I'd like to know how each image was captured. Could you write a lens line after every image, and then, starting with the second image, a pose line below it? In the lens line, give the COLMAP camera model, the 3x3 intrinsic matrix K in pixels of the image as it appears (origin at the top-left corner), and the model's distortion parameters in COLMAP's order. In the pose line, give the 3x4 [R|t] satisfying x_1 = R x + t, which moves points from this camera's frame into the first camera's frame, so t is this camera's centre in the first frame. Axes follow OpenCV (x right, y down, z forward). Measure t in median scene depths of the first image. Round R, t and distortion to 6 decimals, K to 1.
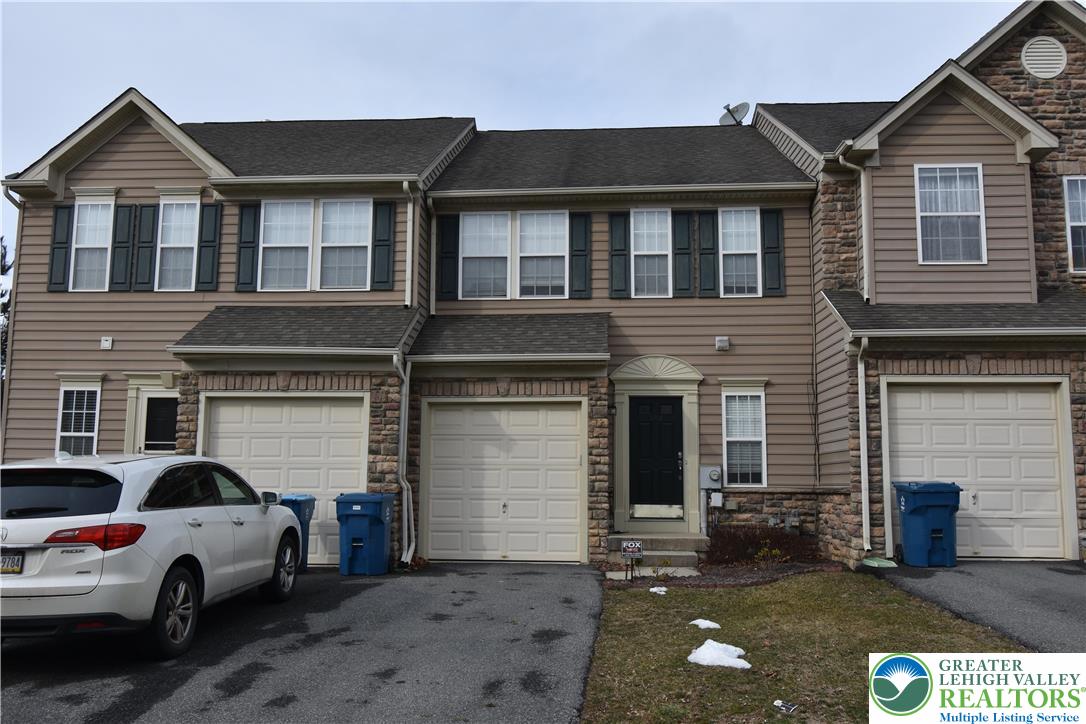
lens RADIAL K [[879.3, 0, 543.0], [0, 879.3, 362.0], [0, 0, 1]] dist [-0.003837, -0.004508]
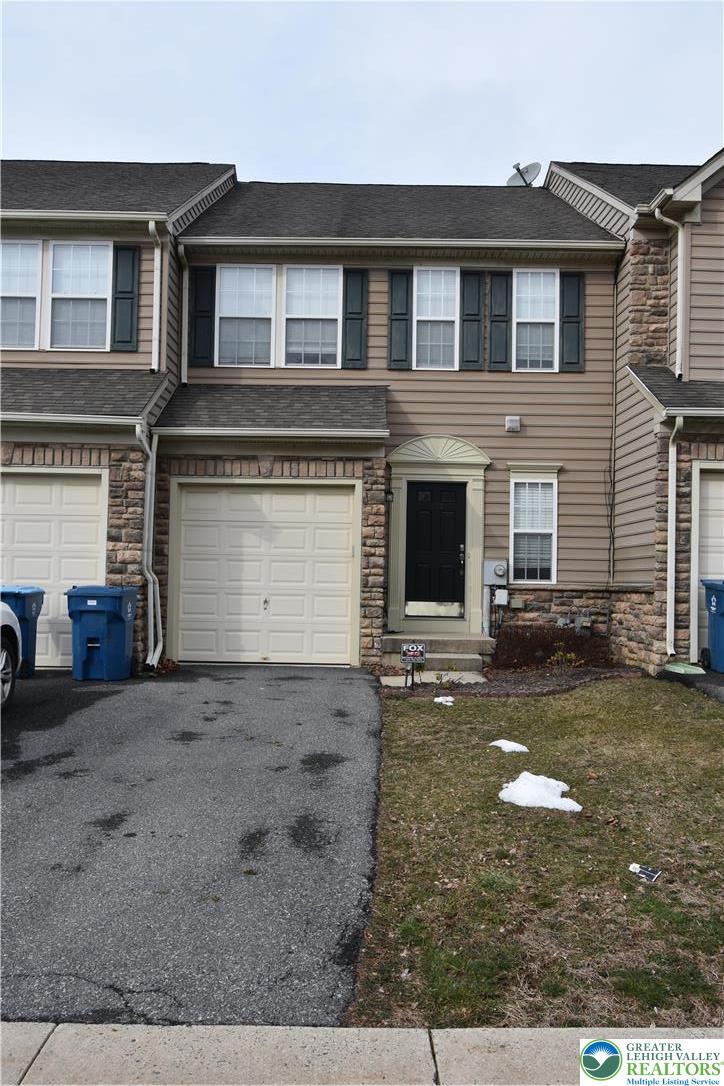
lens RADIAL K [[879.3, 0, 362.0], [0, 879.3, 543.0], [0, 0, 1]] dist [-0.003837, -0.004508]
pose [[0.997532, 0.013951, 0.068809, -0.008885], [-0.020549, 0.995156, 0.096137, 0.018087], [-0.067134, -0.097314, 0.992987, 0.123139]]
